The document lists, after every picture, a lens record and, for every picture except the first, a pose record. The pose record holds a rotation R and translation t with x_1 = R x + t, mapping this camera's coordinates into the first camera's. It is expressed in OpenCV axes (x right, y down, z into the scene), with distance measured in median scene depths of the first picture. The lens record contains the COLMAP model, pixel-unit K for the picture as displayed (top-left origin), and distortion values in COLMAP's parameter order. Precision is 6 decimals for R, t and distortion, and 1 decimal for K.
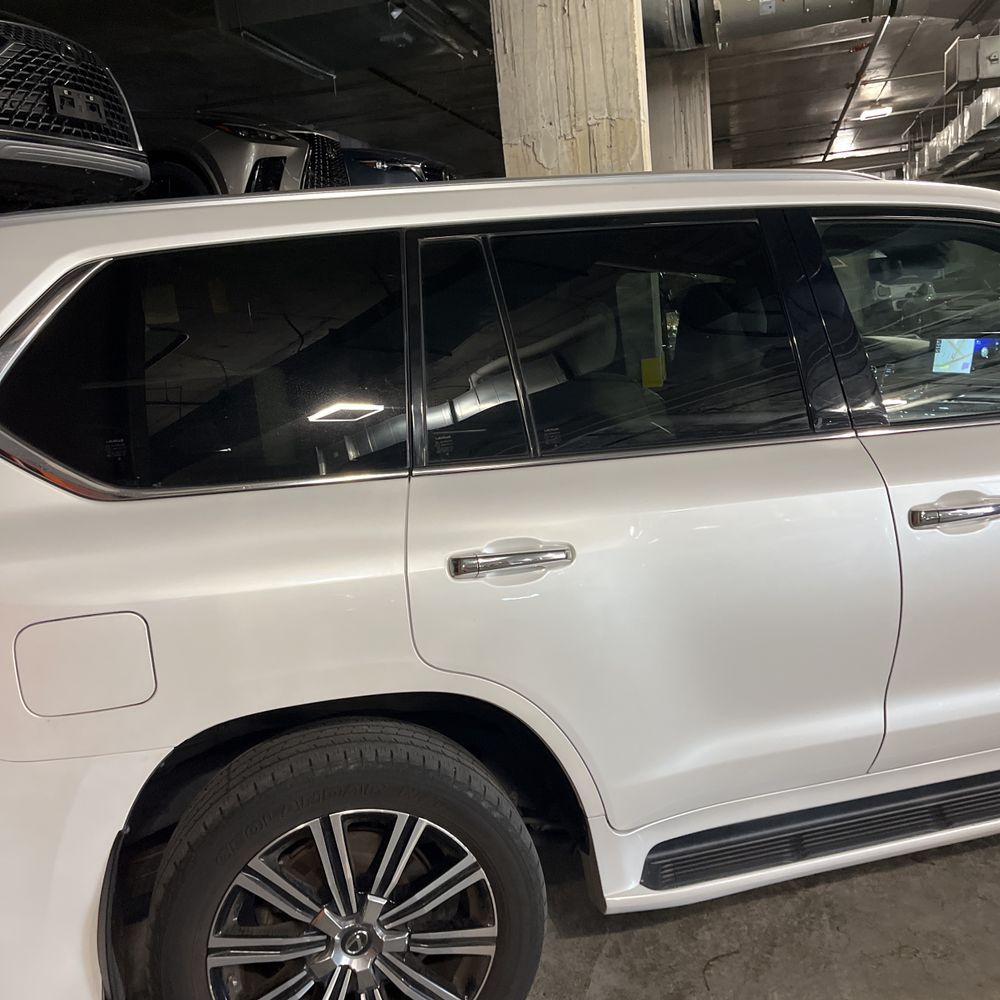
lens RADIAL K [[1020.0, 0, 500.0], [0, 1020.0, 500.0], [0, 0, 1]] dist [0.009599, 0.020757]
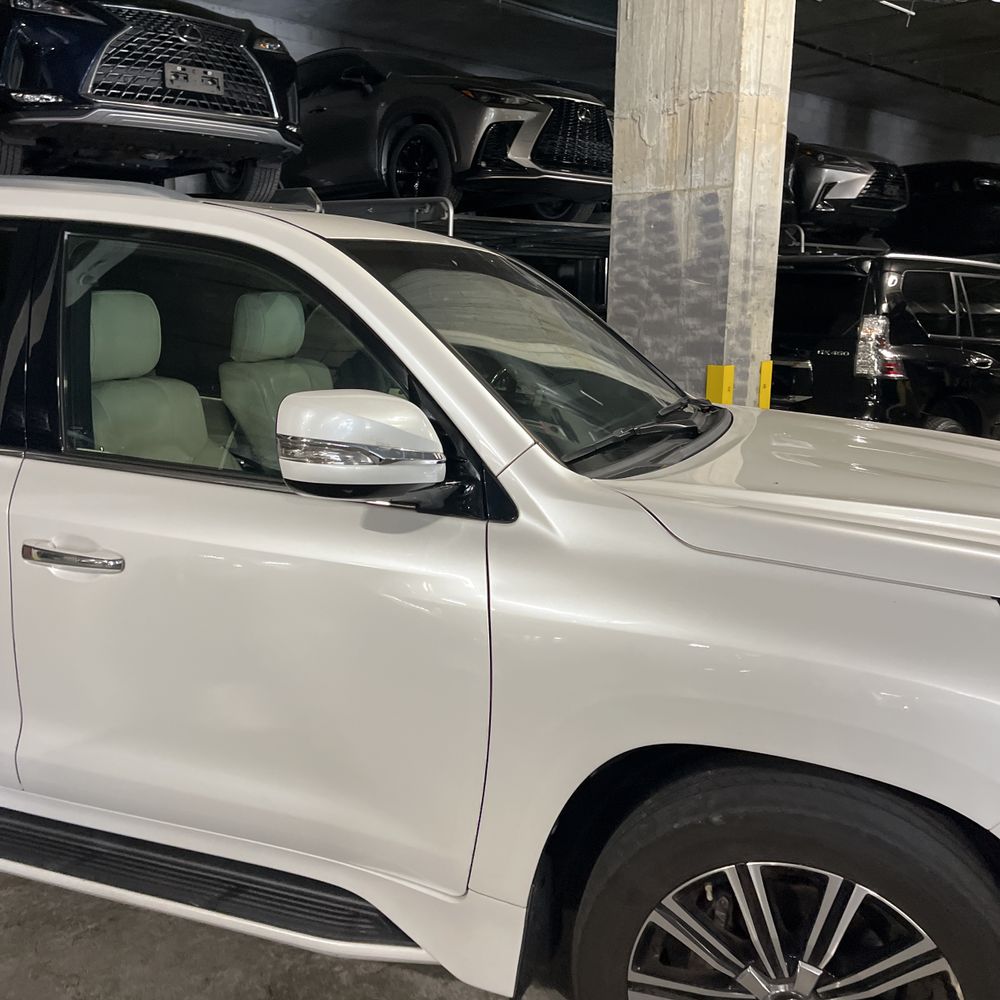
lens RADIAL K [[1020.0, 0, 500.0], [0, 1020.0, 500.0], [0, 0, 1]] dist [0.009599, 0.020757]
pose [[0.836587, 0.213843, -0.504375, 1.291619], [-0.190107, 0.976779, 0.098808, -0.216015], [0.513792, 0.013224, 0.857813, 0.399420]]
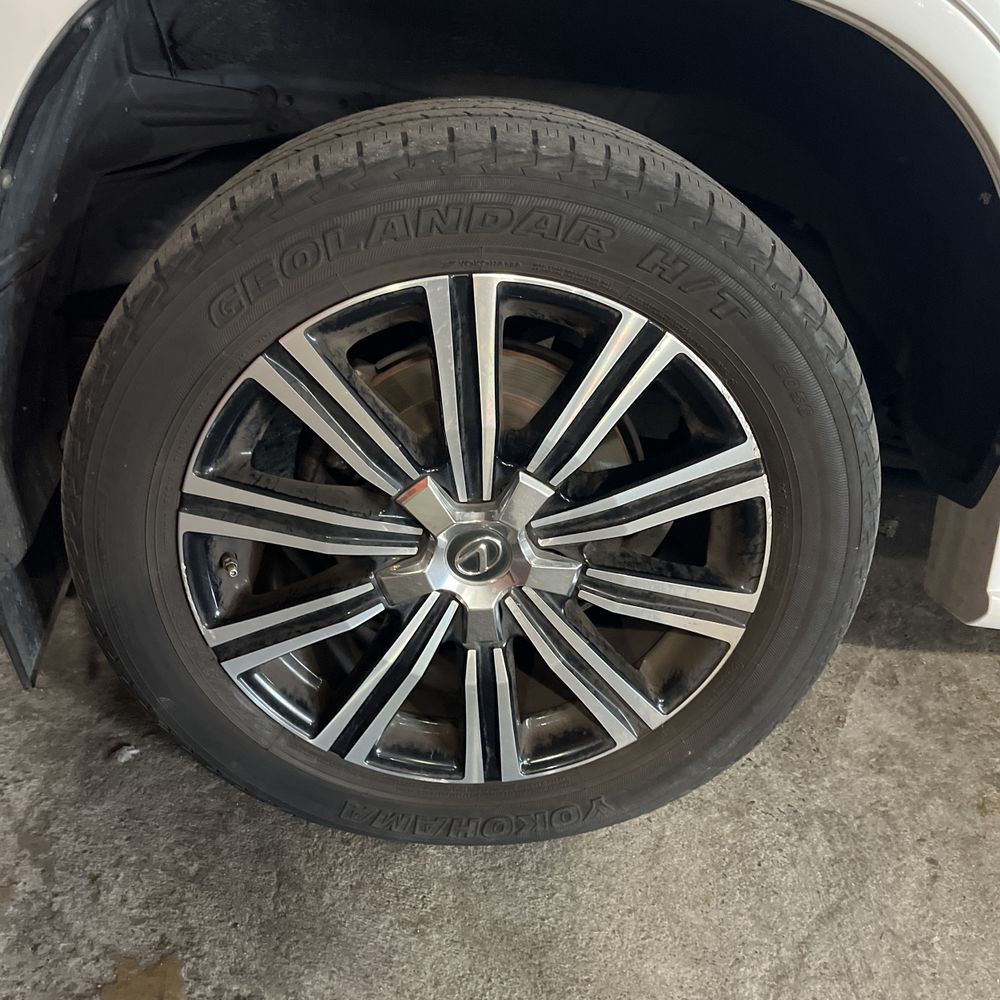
lens RADIAL K [[1011.1, 0, 484.7], [0, 1011.1, 489.8], [0, 0, 1]] dist [0.040886, -0.039360]
pose [[0.967871, 0.225563, -0.111117, -0.085876], [-0.181039, 0.931801, 0.314597, 0.235832], [0.174500, -0.284373, 0.942699, 0.521423]]
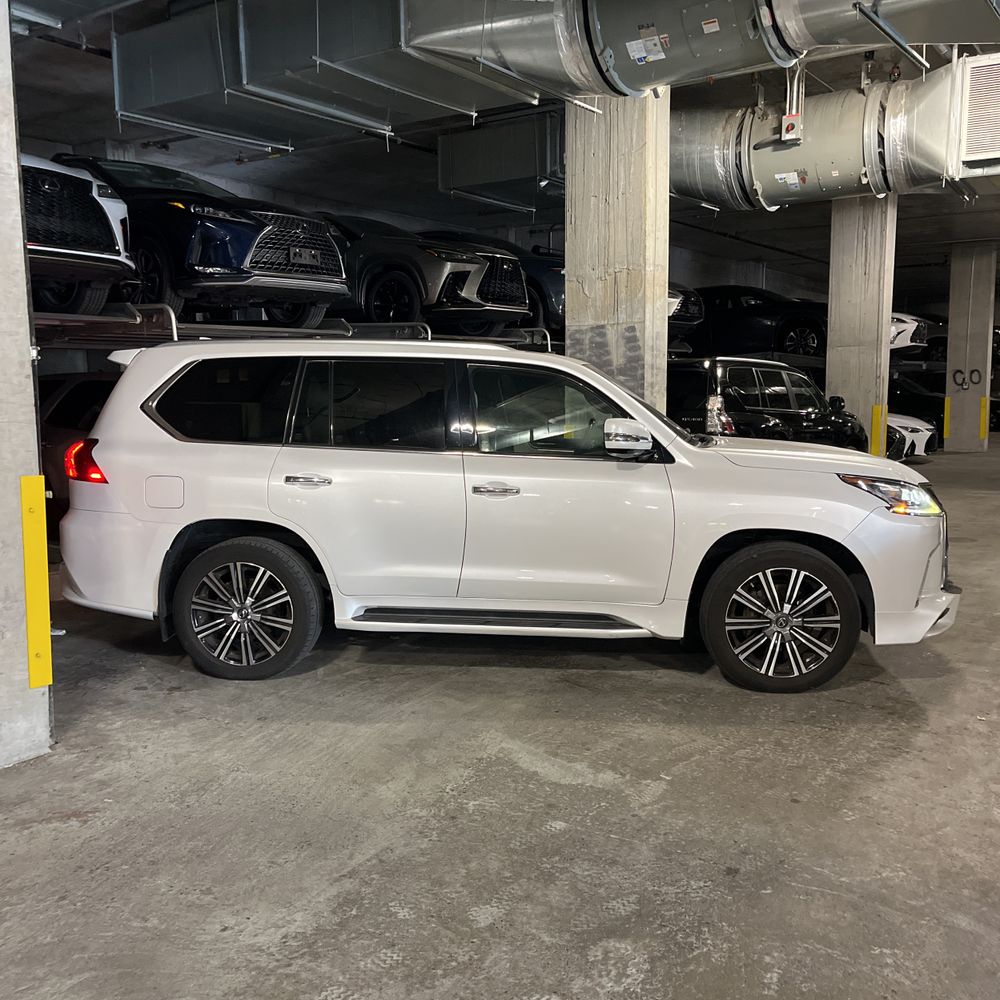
lens RADIAL K [[1015.6, 0, 494.6], [0, 1015.6, 500.8], [0, 0, 1]] dist [0.044134, -0.016506]
pose [[0.931984, 0.128073, -0.339121, 1.306498], [-0.144581, 0.989208, -0.023755, 0.097253], [0.332419, 0.071170, 0.940443, -1.292322]]
